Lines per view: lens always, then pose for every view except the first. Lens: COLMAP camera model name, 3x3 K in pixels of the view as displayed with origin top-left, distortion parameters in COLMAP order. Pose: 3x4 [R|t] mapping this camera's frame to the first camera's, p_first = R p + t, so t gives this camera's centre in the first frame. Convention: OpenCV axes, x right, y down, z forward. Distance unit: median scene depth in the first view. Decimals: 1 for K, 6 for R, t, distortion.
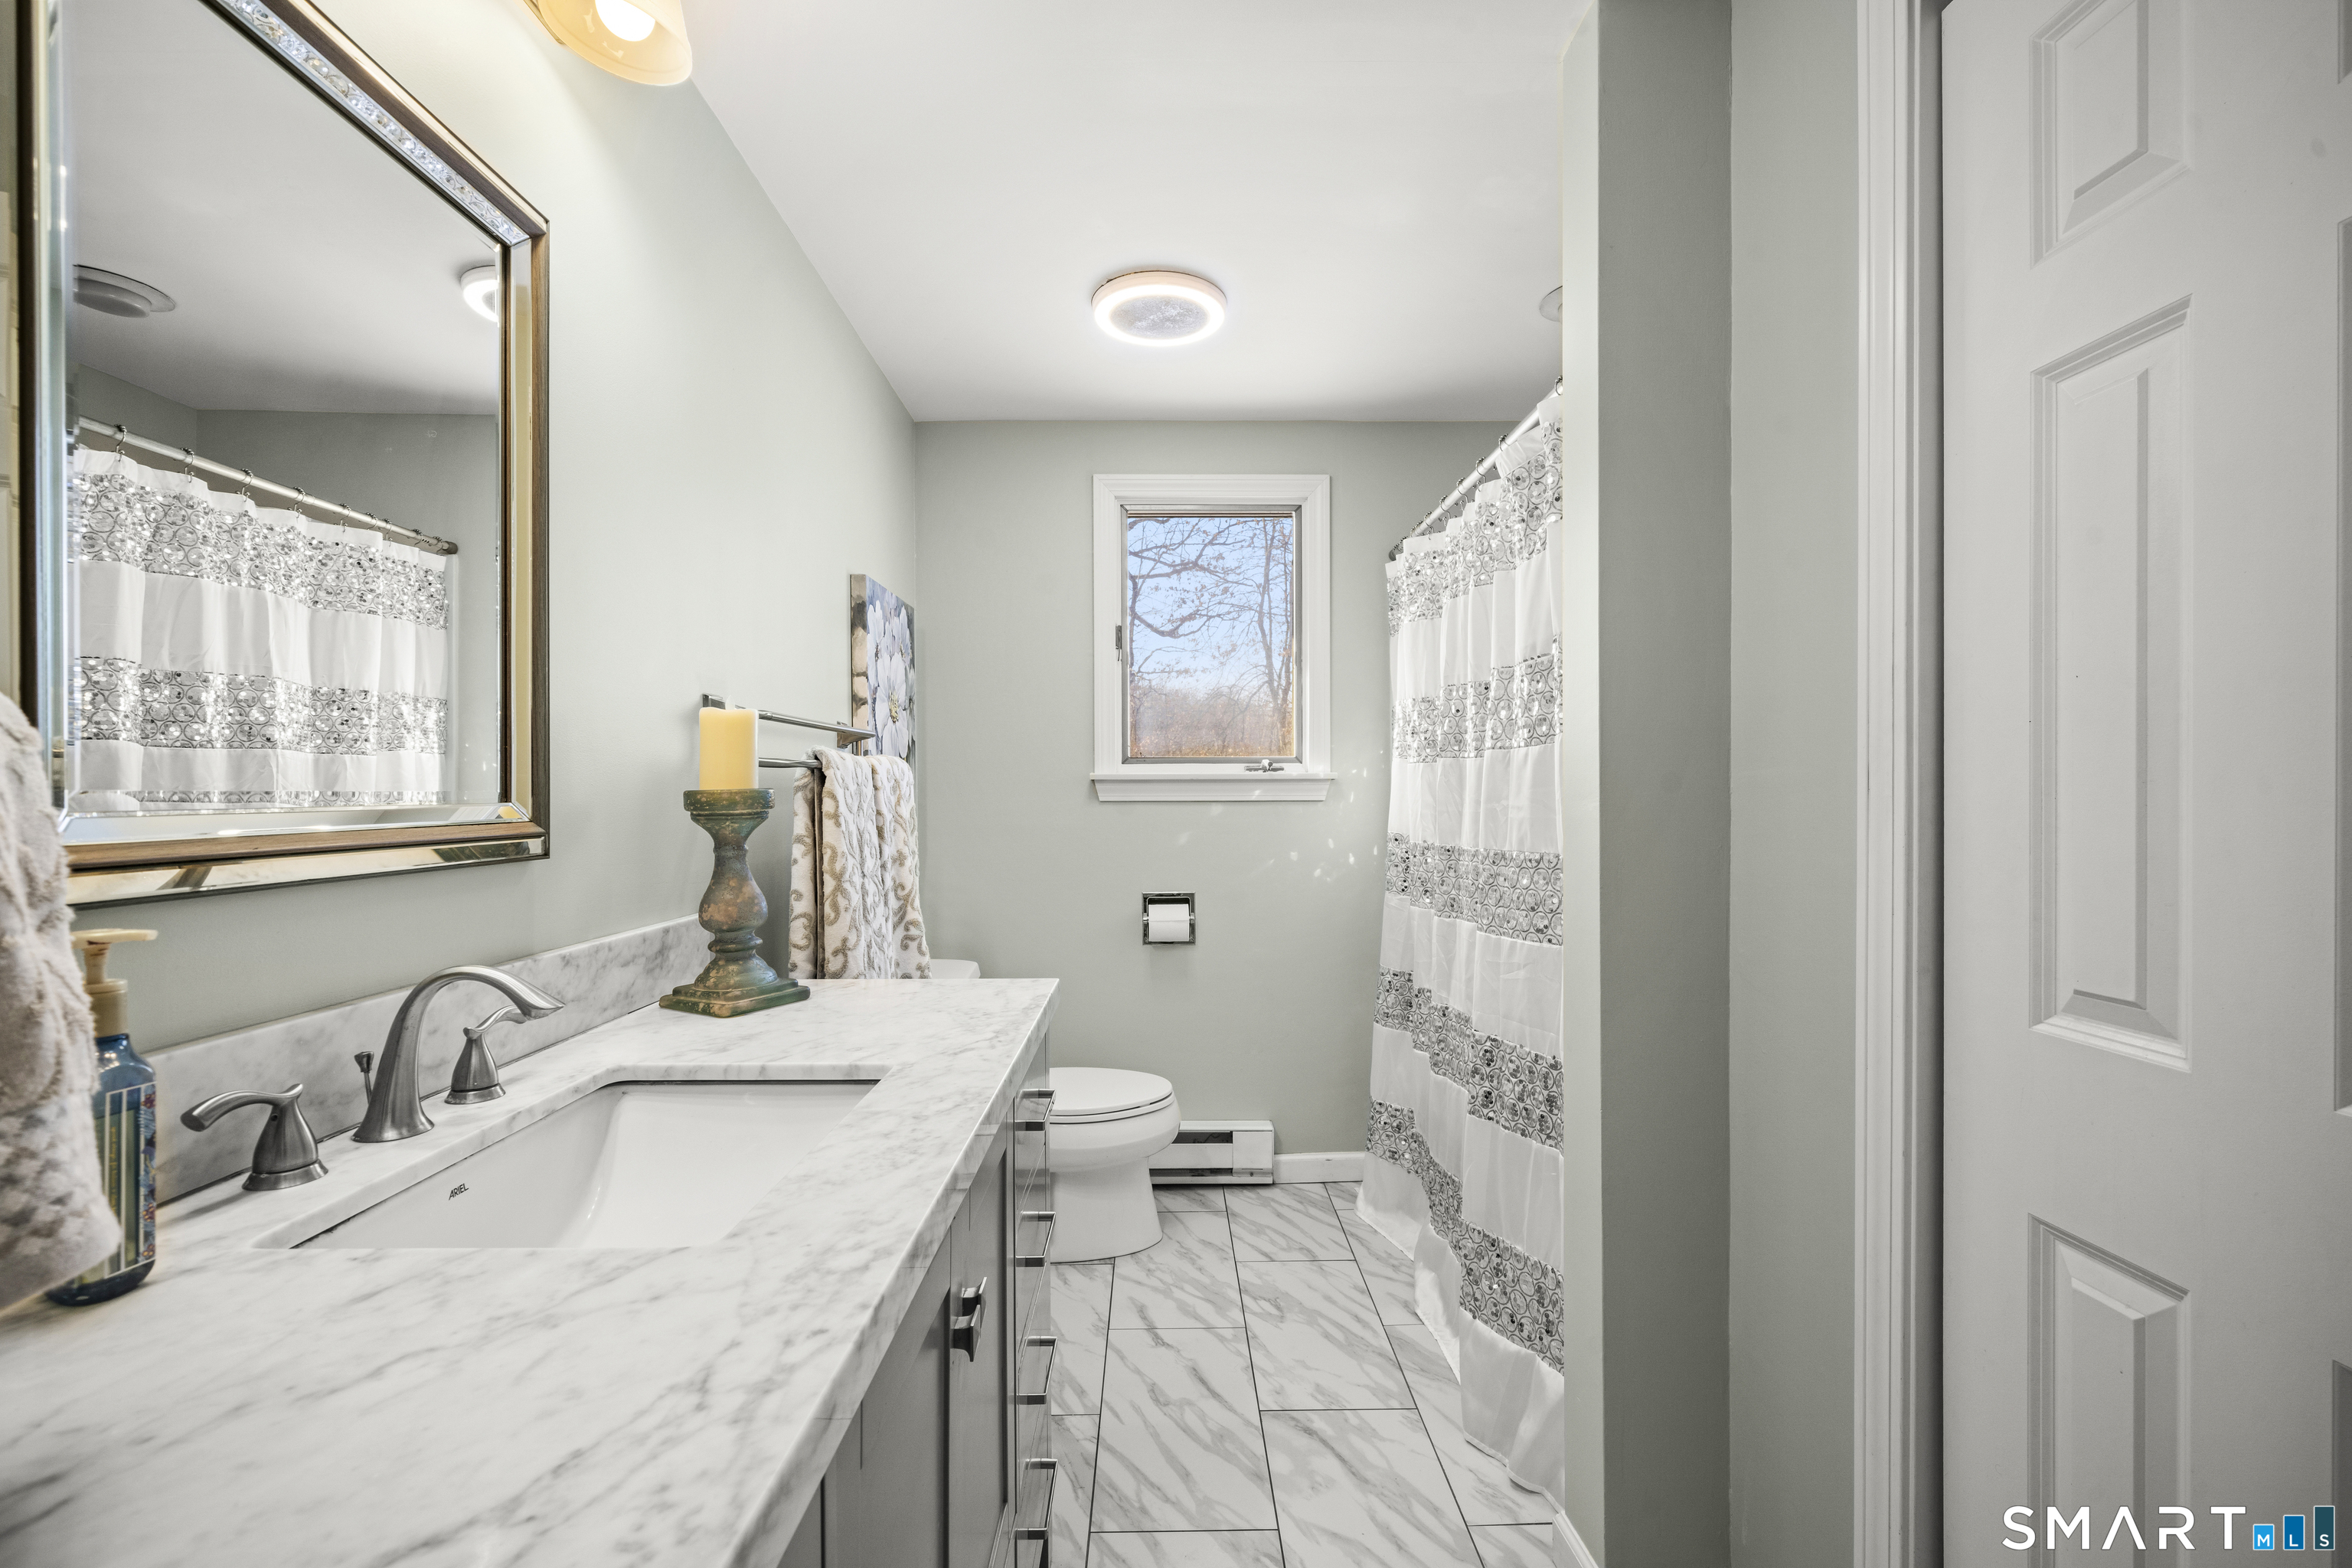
lens RADIAL K [[1017.0, 0, 1172.6], [0, 1017.0, 799.0], [0, 0, 1]] dist [0.001219, -0.000294]
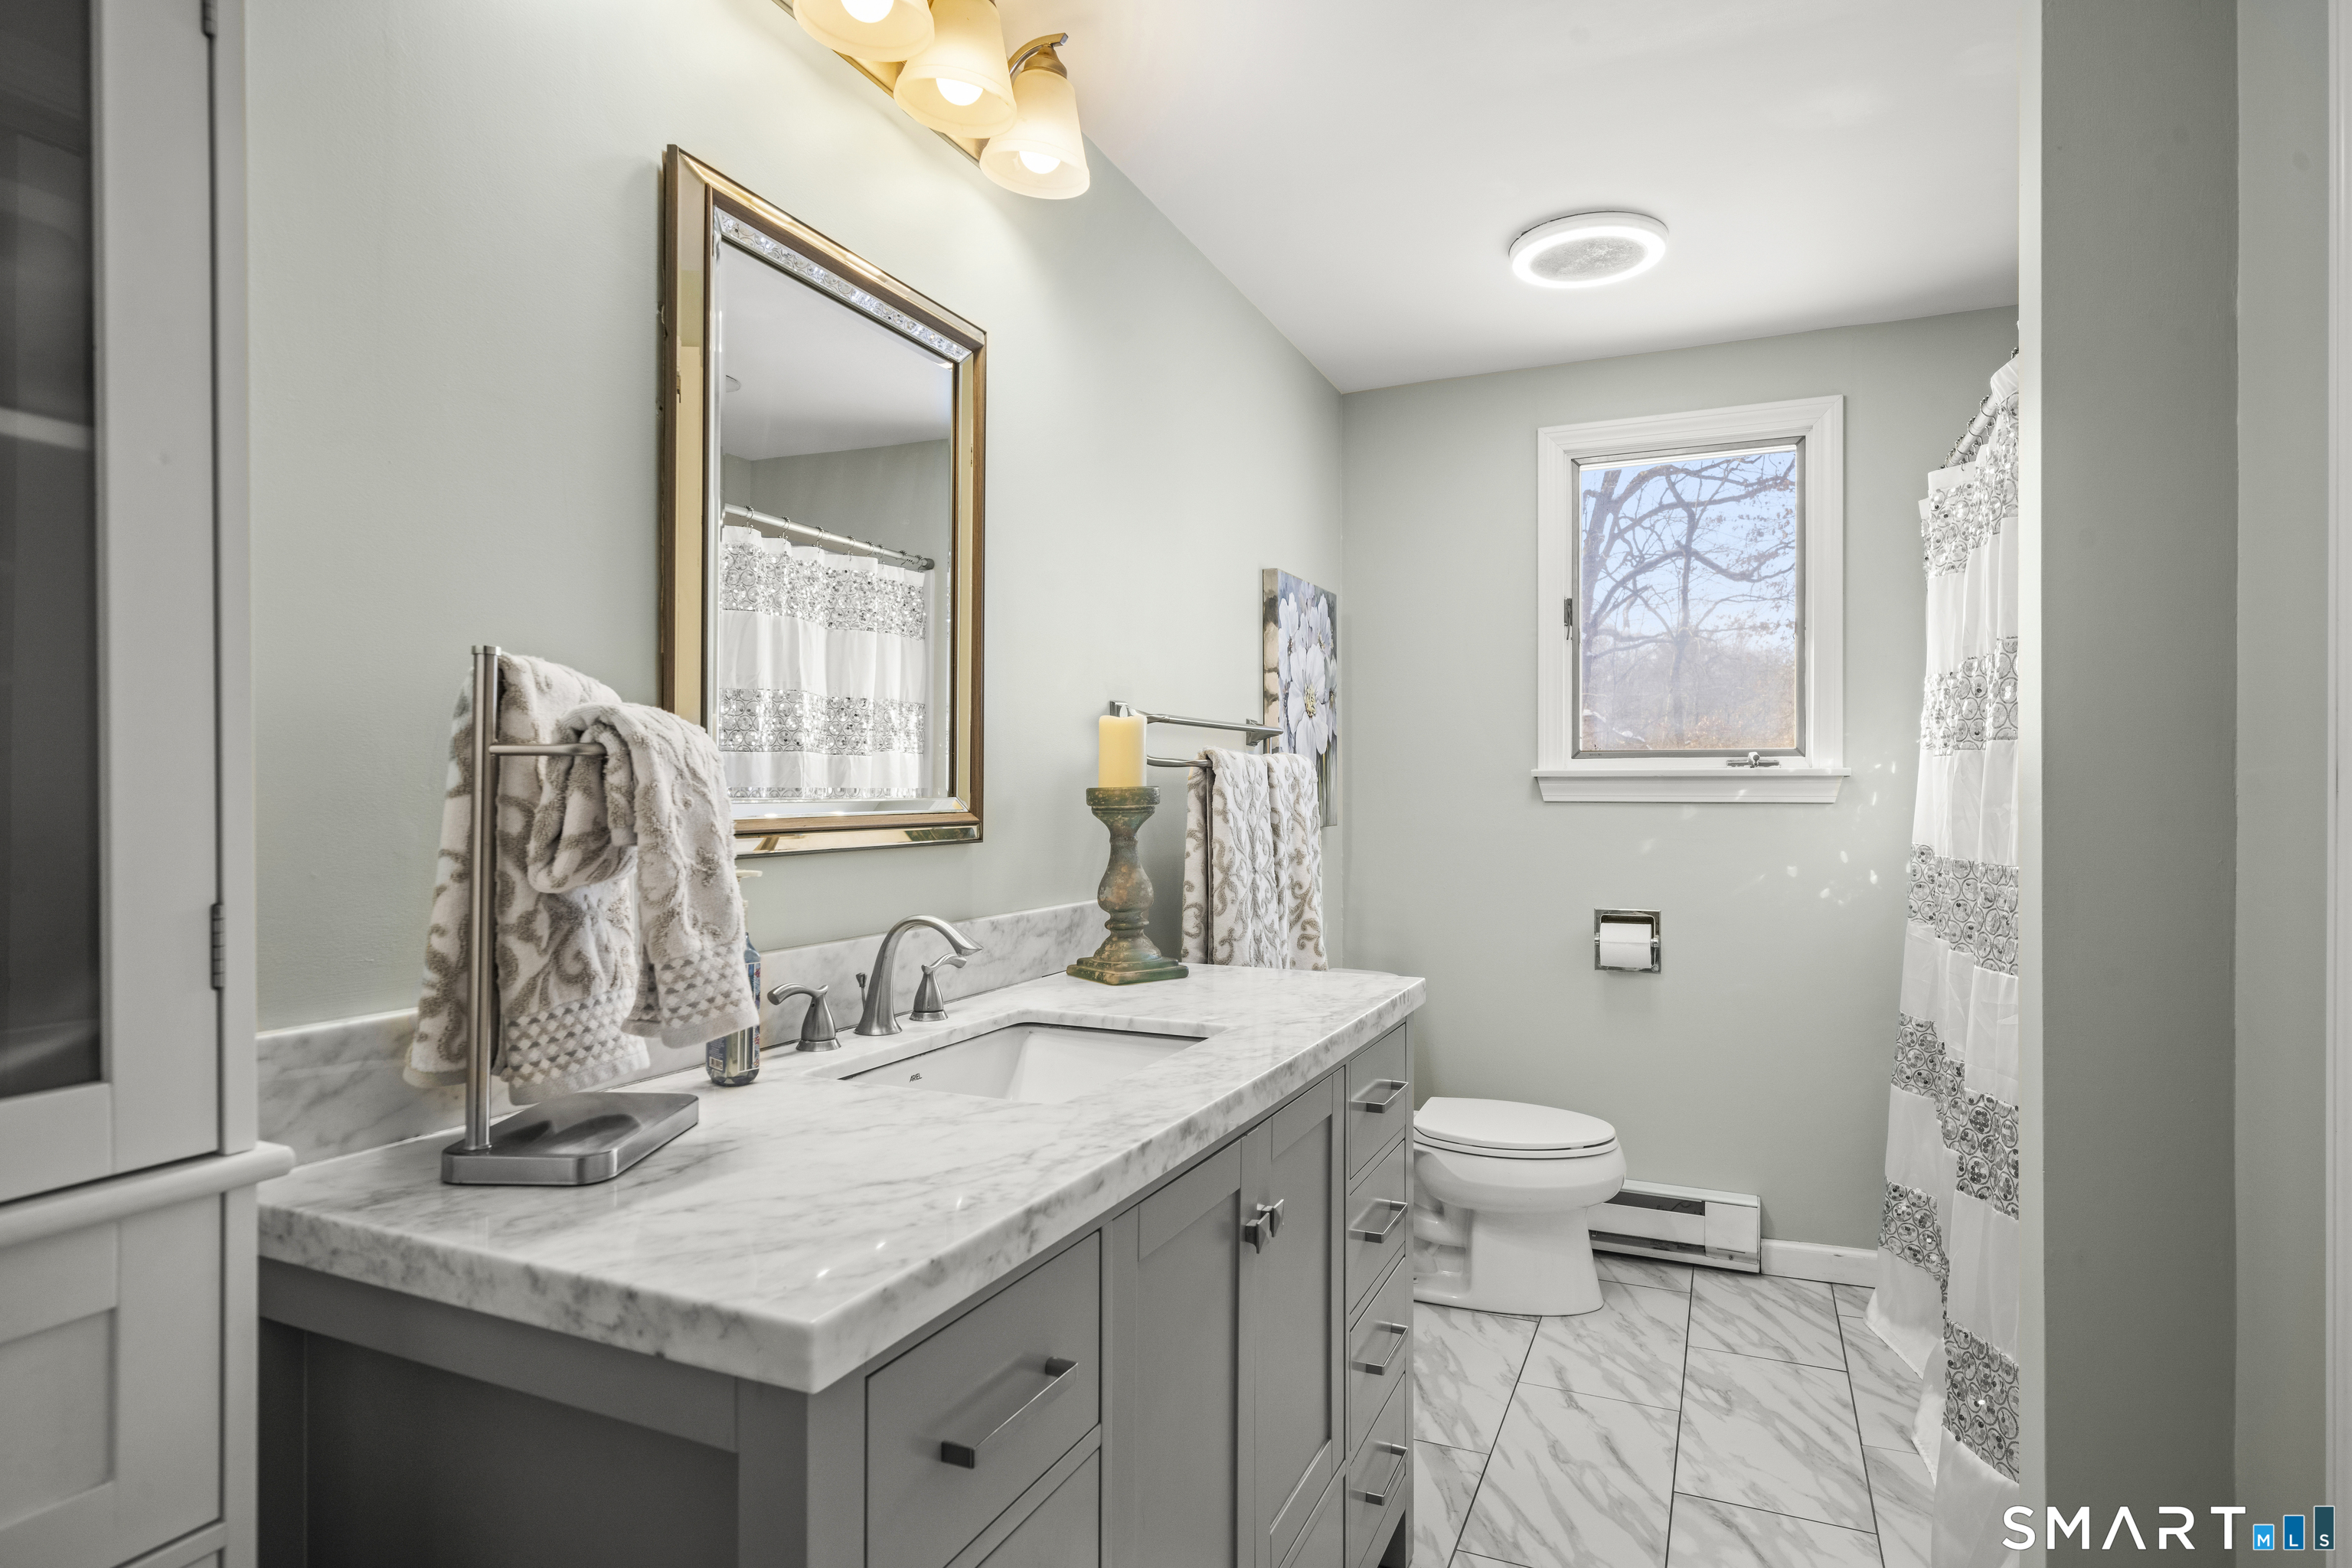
lens RADIAL K [[1265.7, 0, 1177.9], [0, 1265.7, 784.8], [0, 0, 1]] dist [0.000919, 0.000348]
pose [[0.910220, 0.002672, -0.414117, 0.130970], [-0.007313, 0.999927, -0.009622, 0.000976], [0.414061, 0.011787, 0.910173, -0.165550]]
